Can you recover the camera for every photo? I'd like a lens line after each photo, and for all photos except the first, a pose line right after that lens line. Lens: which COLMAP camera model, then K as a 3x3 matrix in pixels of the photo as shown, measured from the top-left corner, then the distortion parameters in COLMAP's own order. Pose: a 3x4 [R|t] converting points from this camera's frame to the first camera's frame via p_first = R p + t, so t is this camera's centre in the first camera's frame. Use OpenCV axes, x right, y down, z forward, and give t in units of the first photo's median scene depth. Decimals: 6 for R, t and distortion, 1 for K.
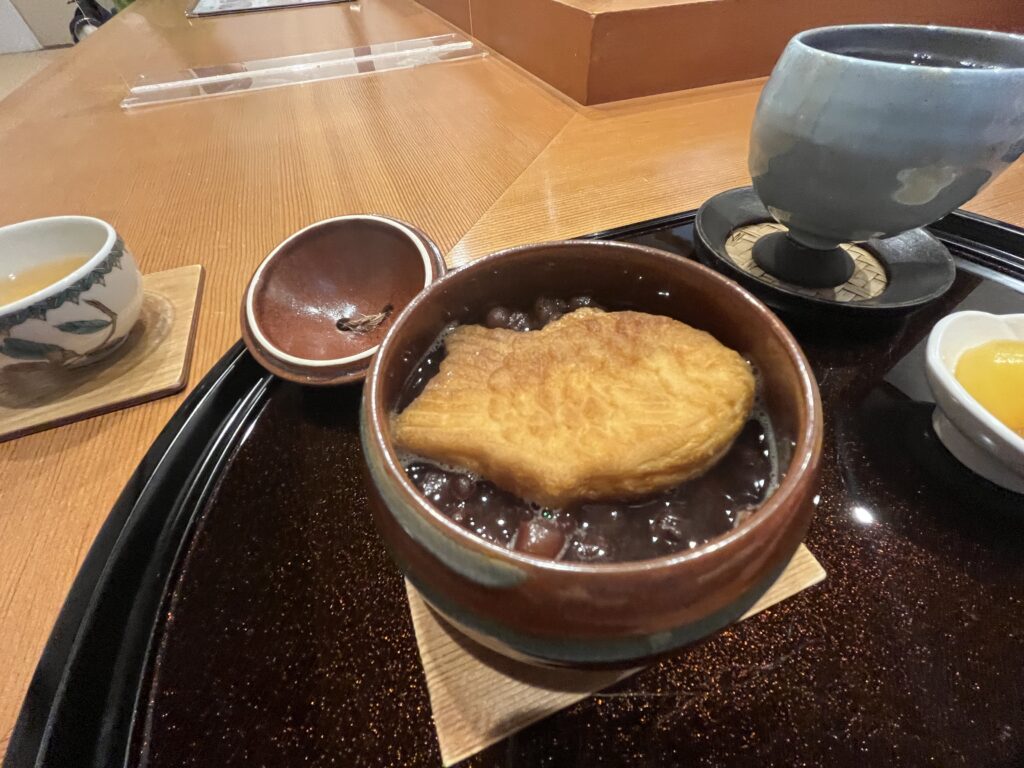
lens RADIAL K [[413.4, 0, 513.0], [0, 413.4, 384.3], [0, 0, 1]] dist [0.000766, 0.000312]
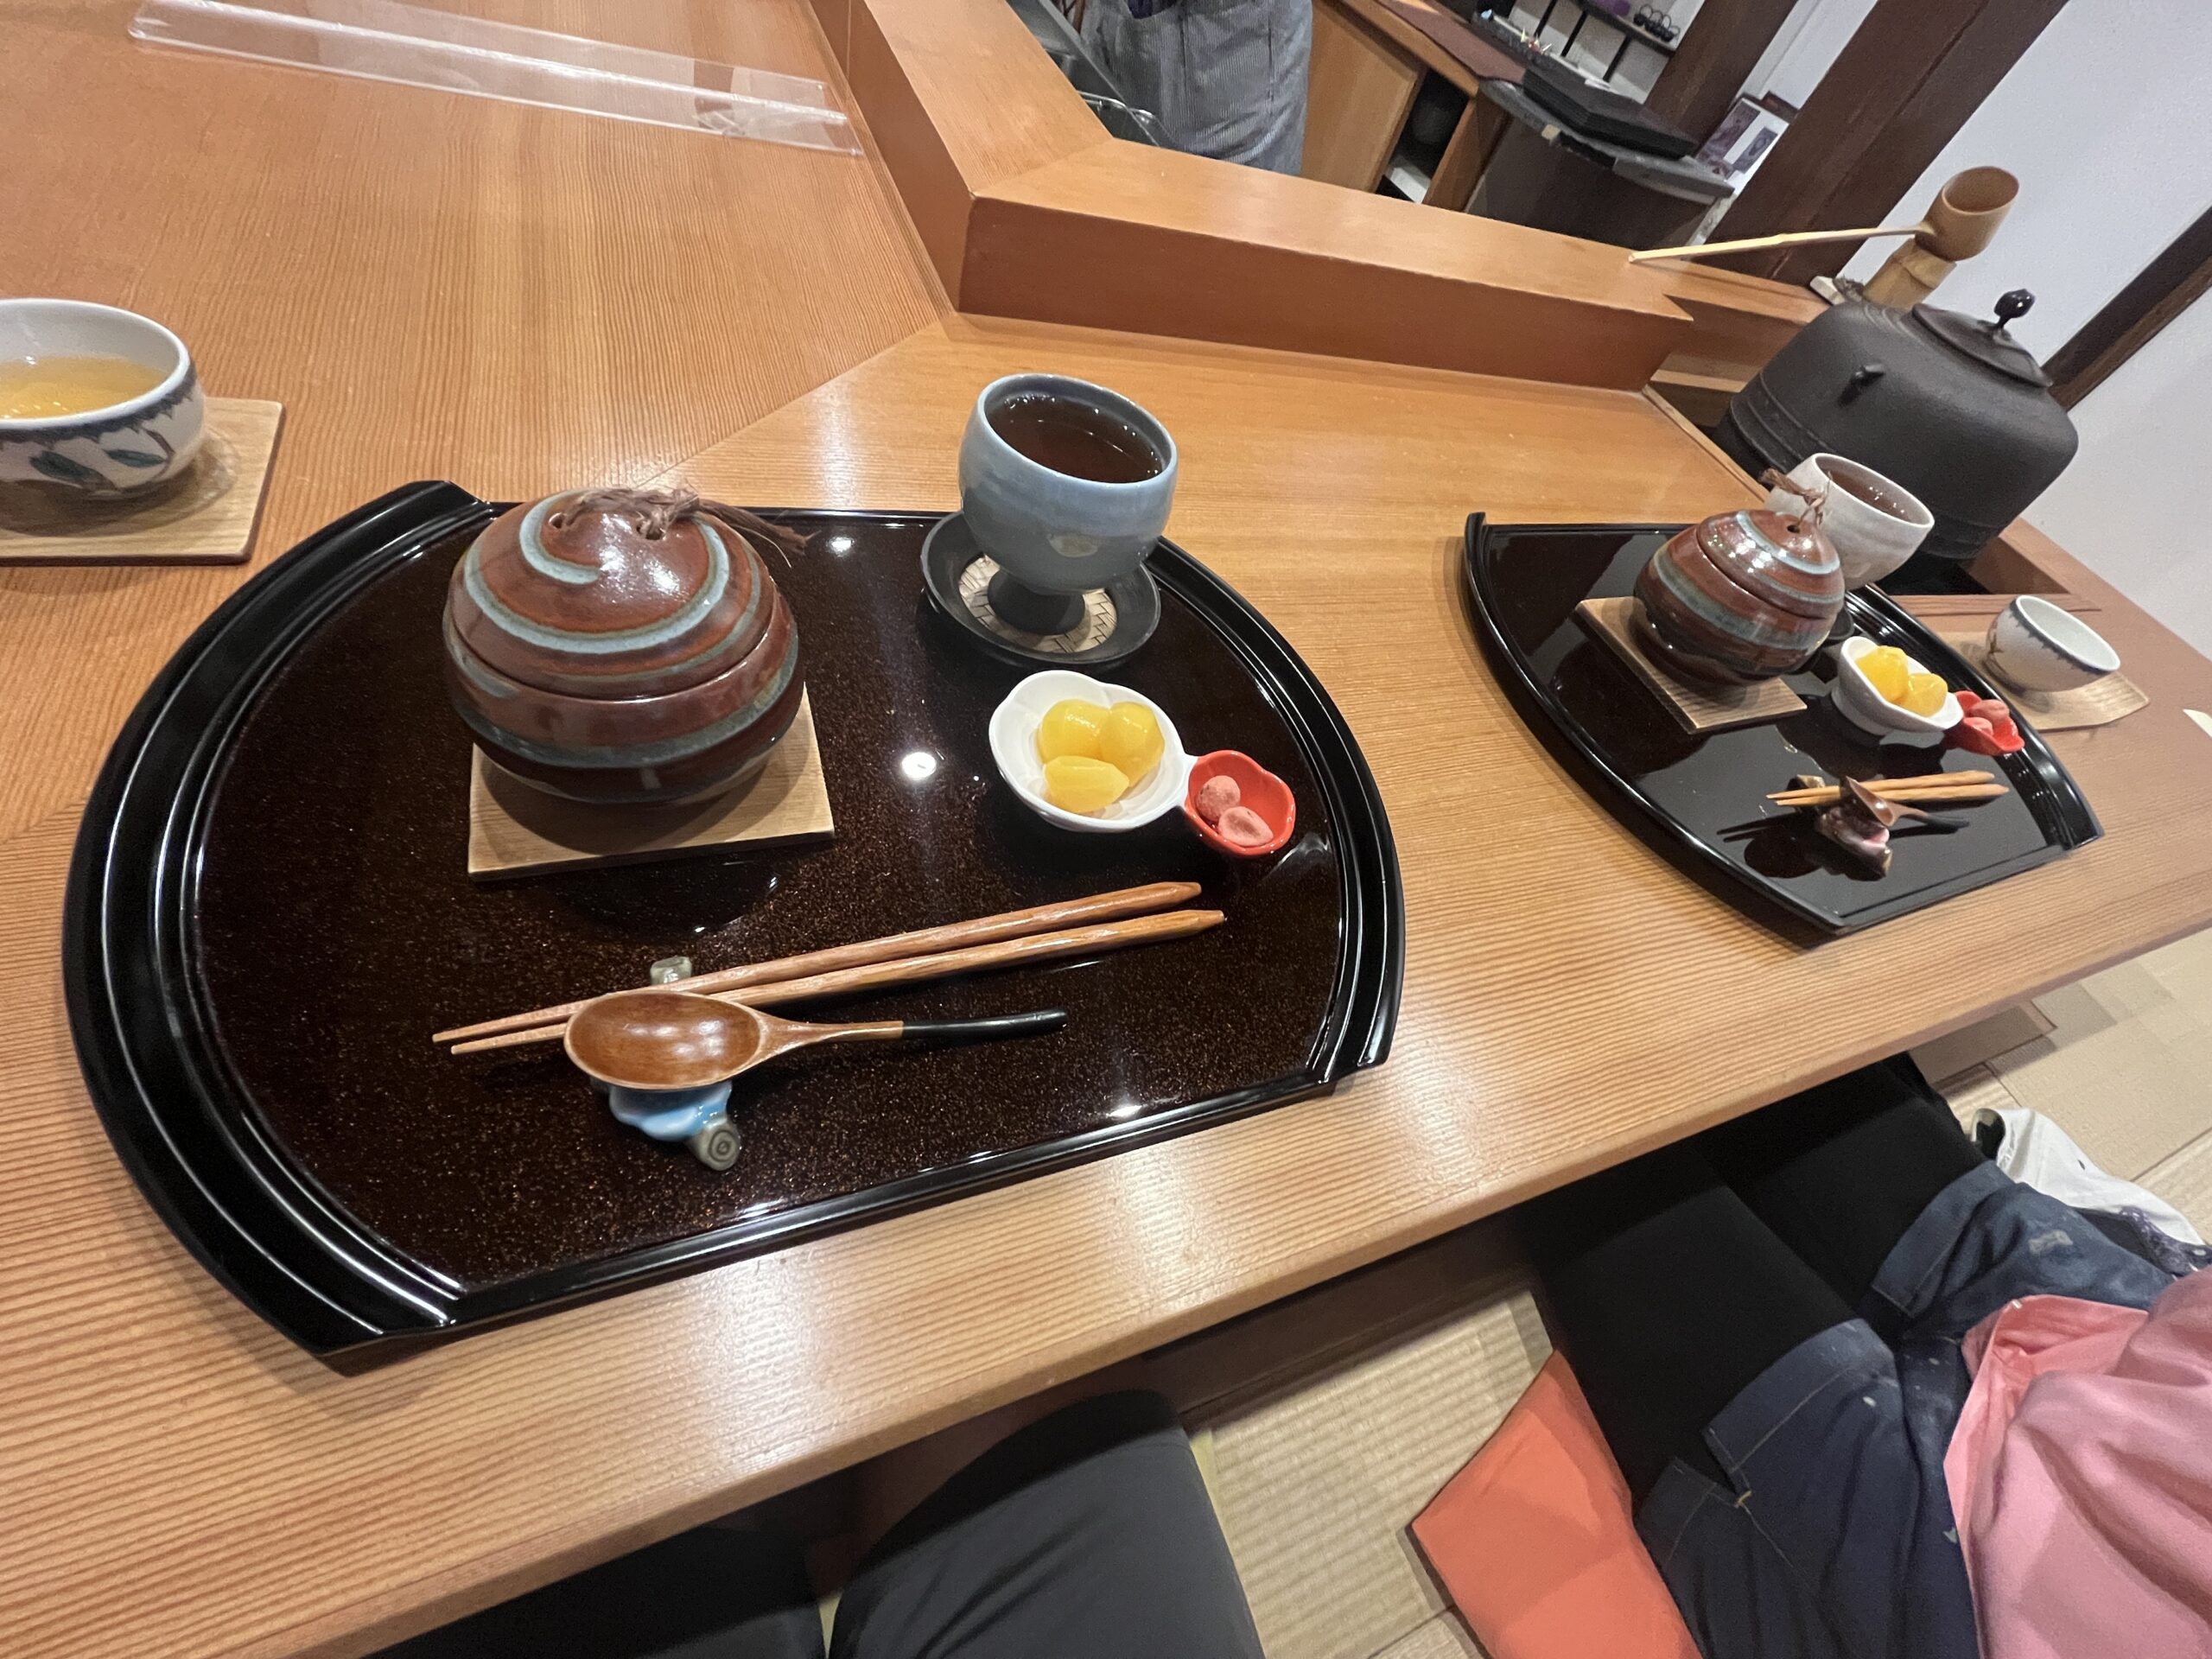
lens RADIAL K [[893.0, 0, 1103.8], [0, 893.0, 828.0], [0, 0, 1]] dist [0.000766, 0.000312]
pose [[0.958023, 0.200594, 0.204827, 0.578722], [-0.210446, 0.977225, 0.027272, 0.119051], [-0.194691, -0.069232, 0.978418, -1.097319]]
